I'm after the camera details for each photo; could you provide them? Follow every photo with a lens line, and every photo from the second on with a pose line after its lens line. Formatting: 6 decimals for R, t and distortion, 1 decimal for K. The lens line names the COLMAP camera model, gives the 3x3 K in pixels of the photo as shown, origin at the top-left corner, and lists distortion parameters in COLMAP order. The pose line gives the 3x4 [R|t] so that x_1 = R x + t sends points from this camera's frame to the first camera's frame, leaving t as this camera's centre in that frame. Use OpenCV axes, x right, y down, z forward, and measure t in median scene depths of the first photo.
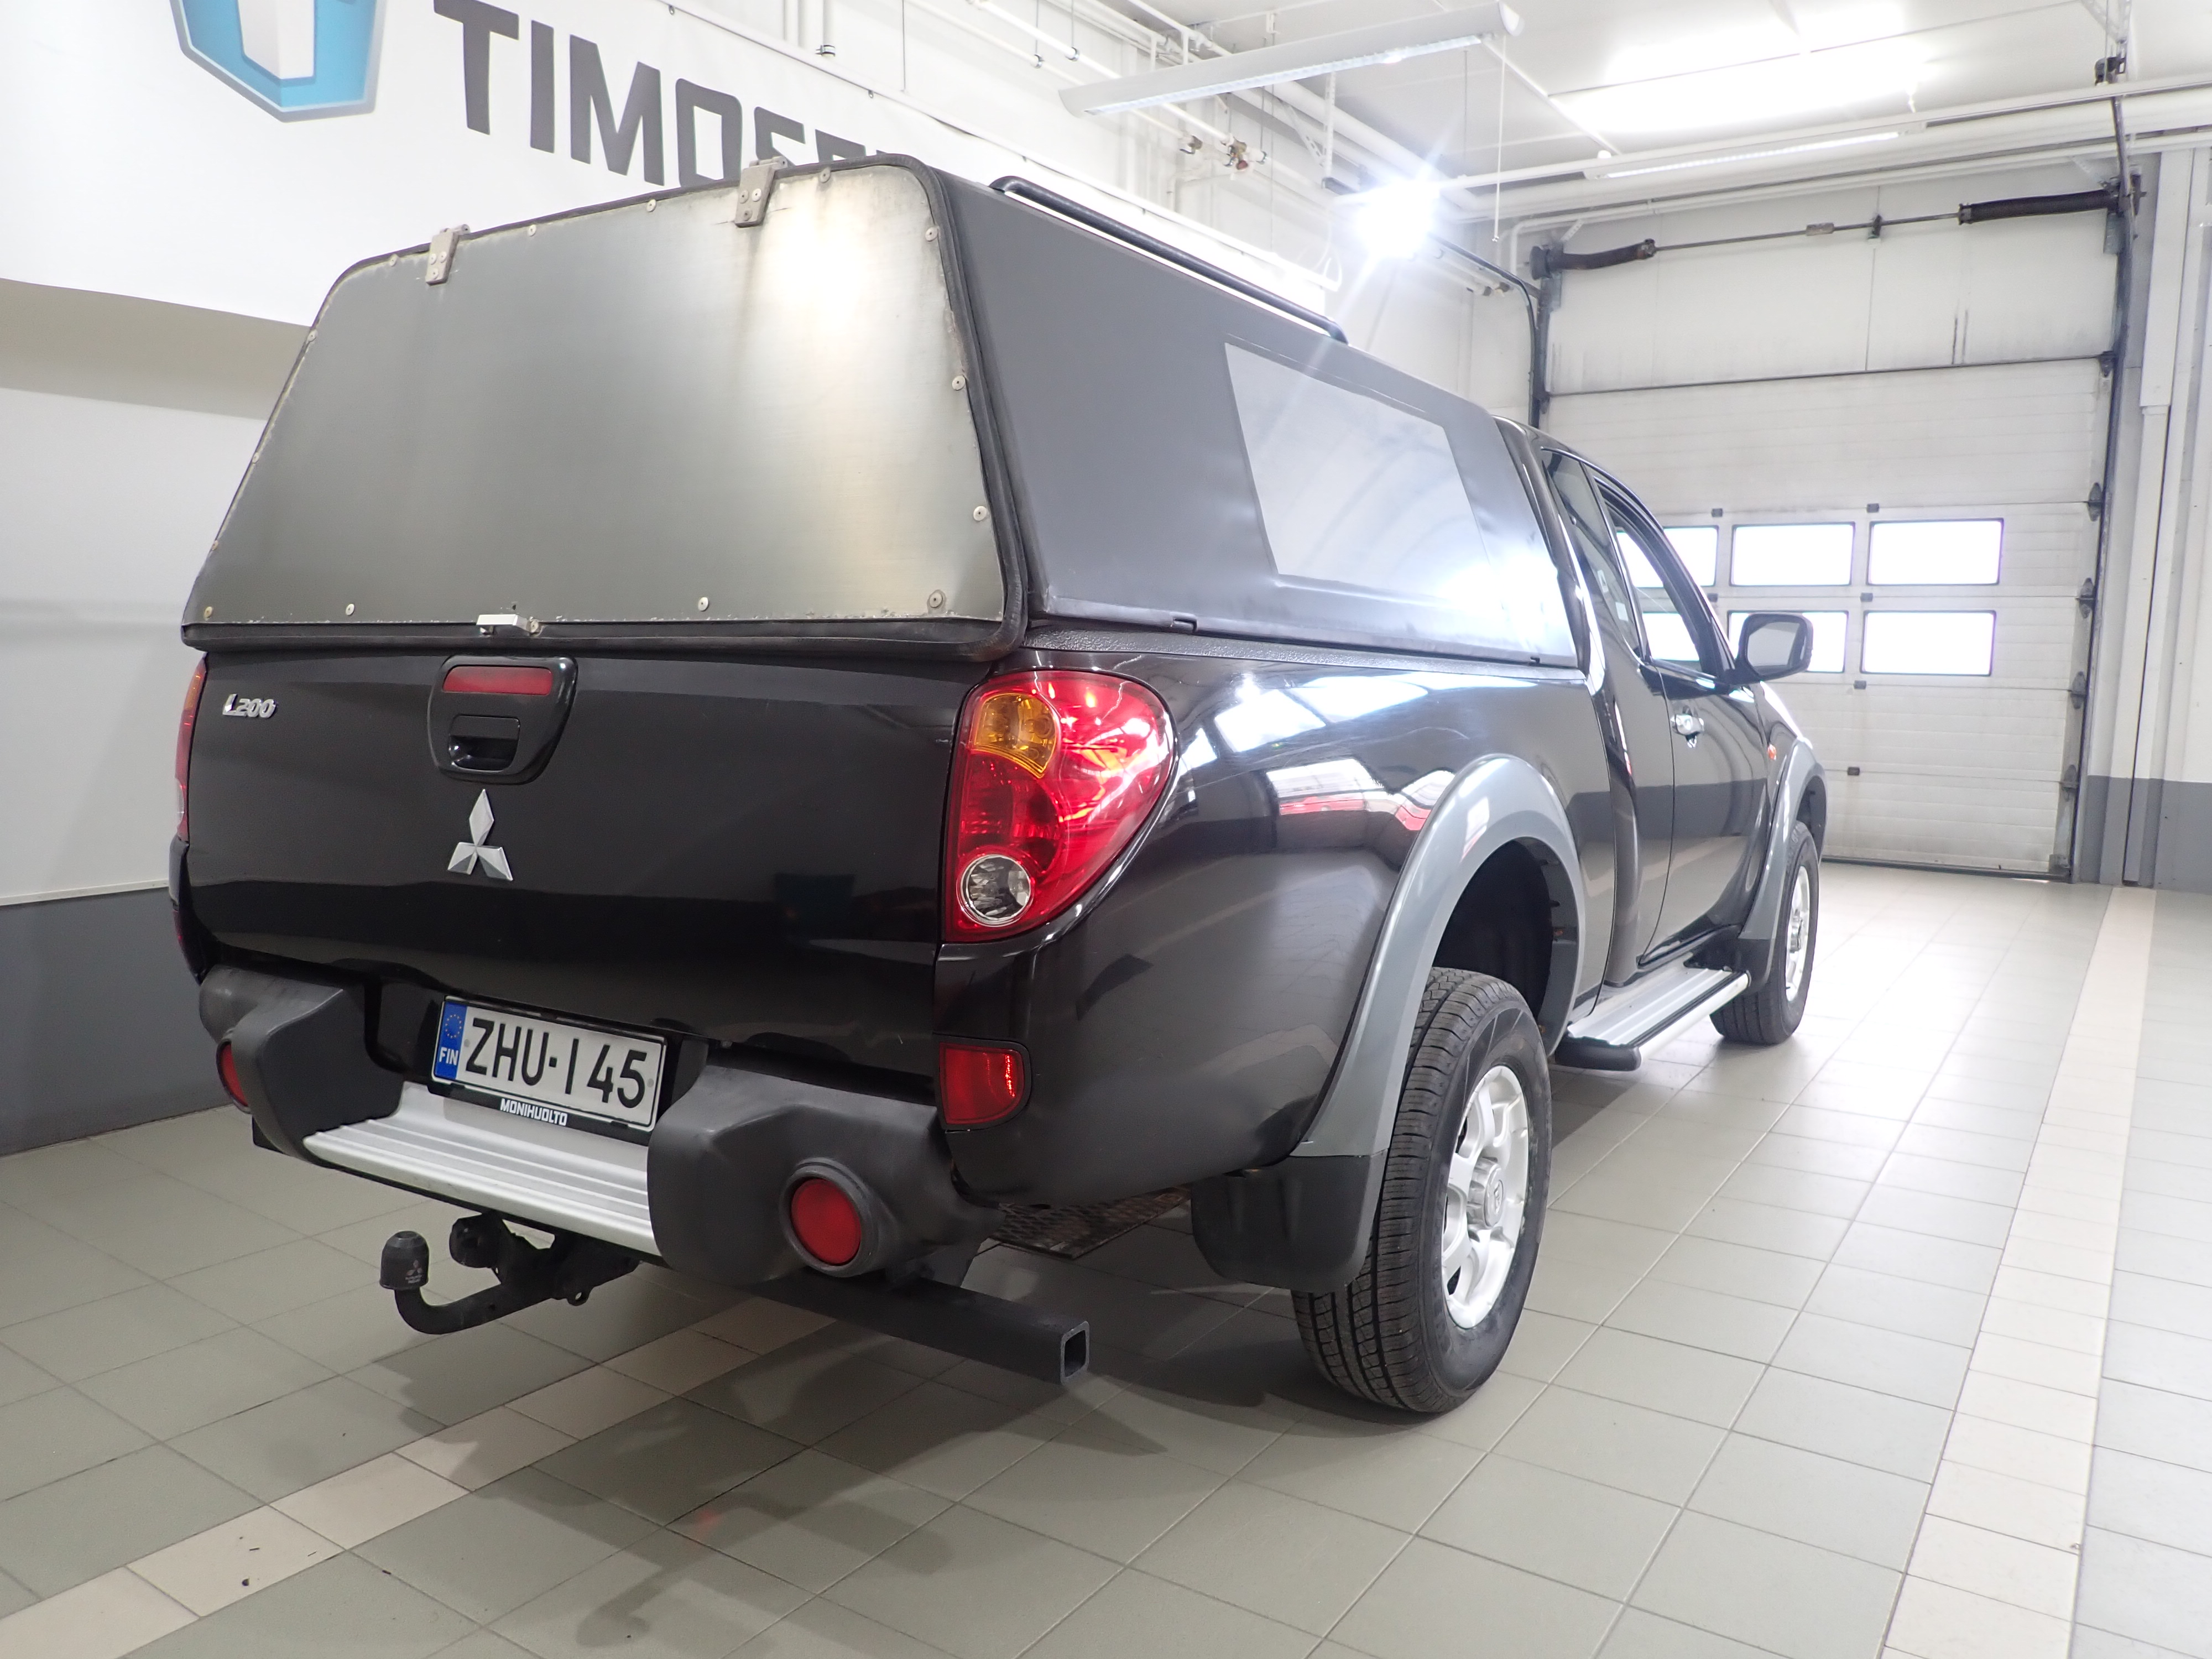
lens RADIAL K [[1622.6, 0, 1106.0], [0, 1622.6, 829.5], [0, 0, 1]] dist [0.011313, -0.004037]
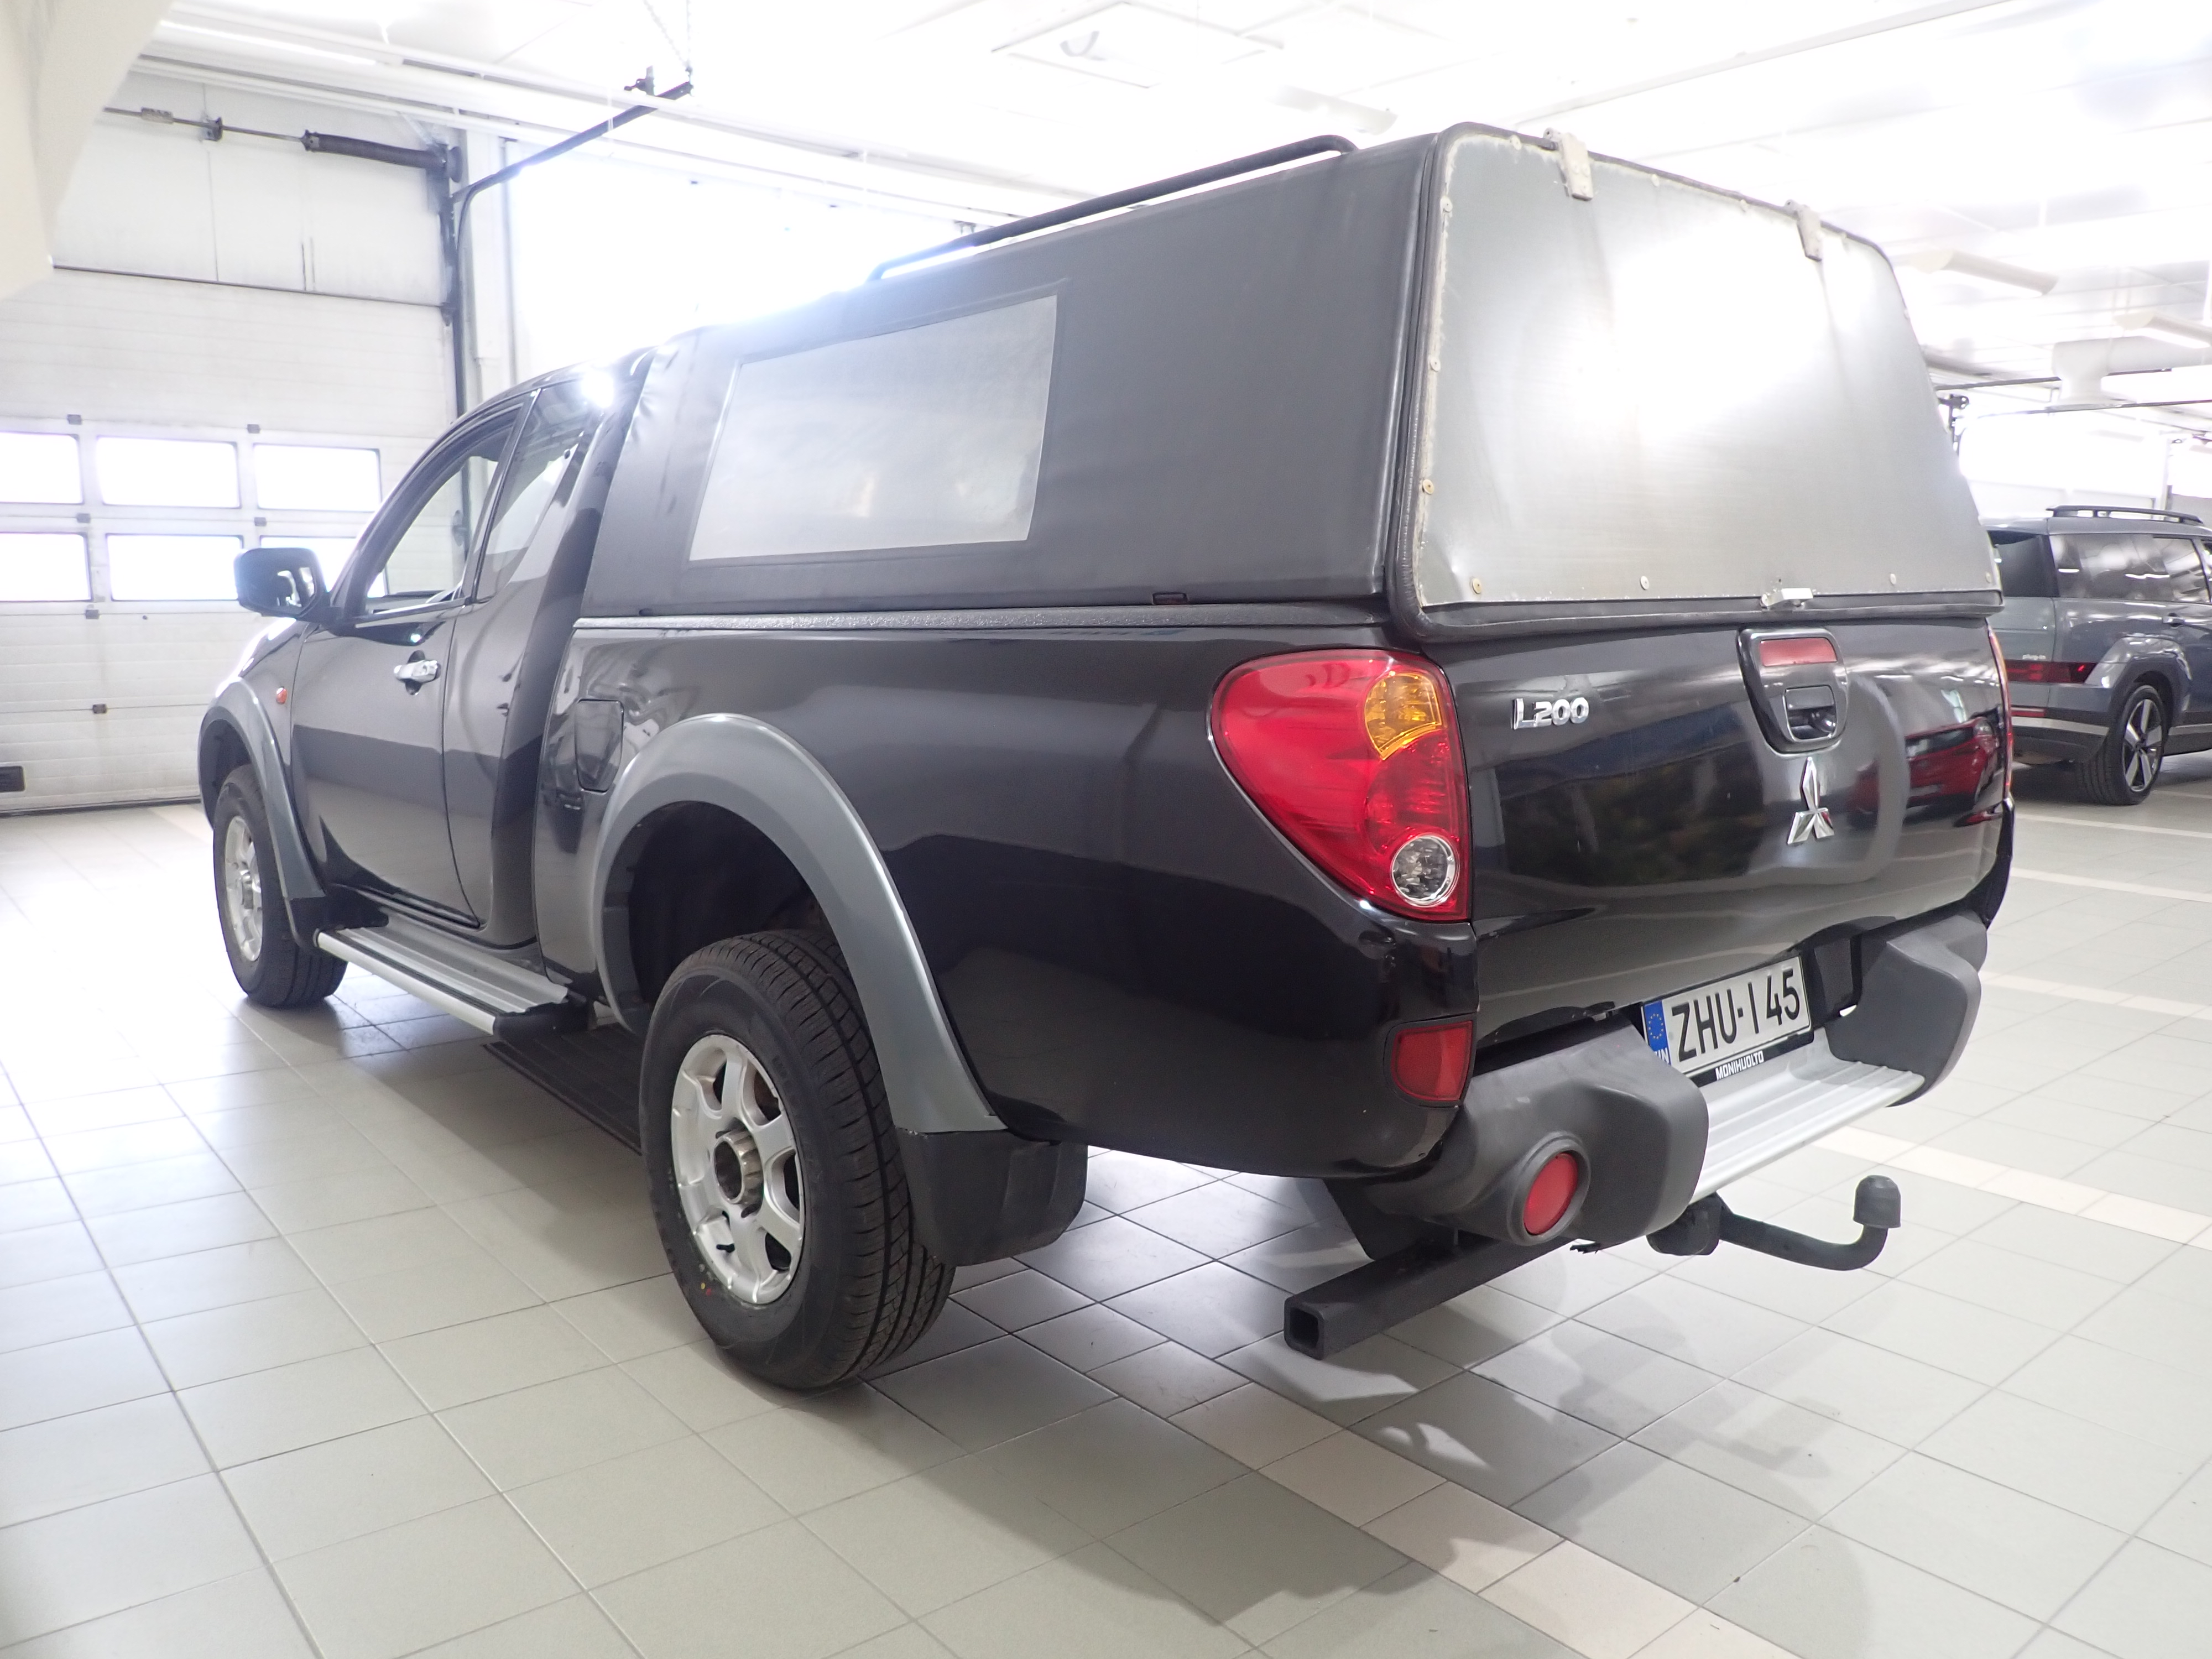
lens RADIAL K [[1634.7, 0, 1092.6], [0, 1634.7, 835.4], [0, 0, 1]] dist [0.021591, -0.053465]
pose [[0.286571, -0.161682, 0.944318, -1.311709], [0.109292, 0.984740, 0.135437, -0.144919], [-0.951805, 0.064394, 0.299869, 0.974799]]
